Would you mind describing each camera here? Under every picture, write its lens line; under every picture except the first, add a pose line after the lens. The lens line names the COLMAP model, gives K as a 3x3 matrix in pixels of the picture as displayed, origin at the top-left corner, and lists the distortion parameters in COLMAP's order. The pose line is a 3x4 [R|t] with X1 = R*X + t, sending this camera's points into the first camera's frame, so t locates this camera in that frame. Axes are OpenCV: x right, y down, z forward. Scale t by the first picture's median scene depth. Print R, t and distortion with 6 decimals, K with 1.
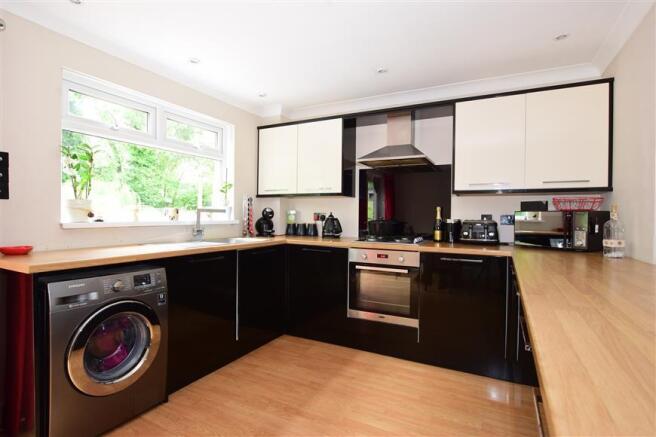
lens RADIAL K [[322.0, 0, 328.0], [0, 322.0, 218.5], [0, 0, 1]] dist [0.000580, 0.000247]
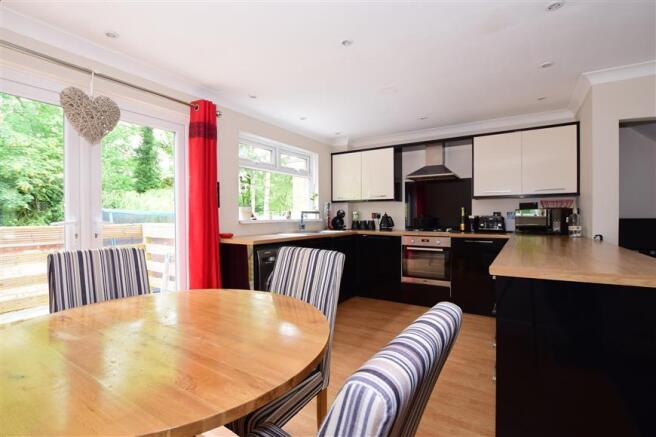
lens RADIAL K [[304.7, 0, 328.0], [0, 304.7, 218.5], [0, 0, 1]] dist [-0.001880, -0.000256]
pose [[0.996502, -0.014510, -0.082298, -0.150052], [0.014283, 0.999892, -0.003348, 0.010148], [0.082337, 0.002160, 0.996602, -0.417776]]
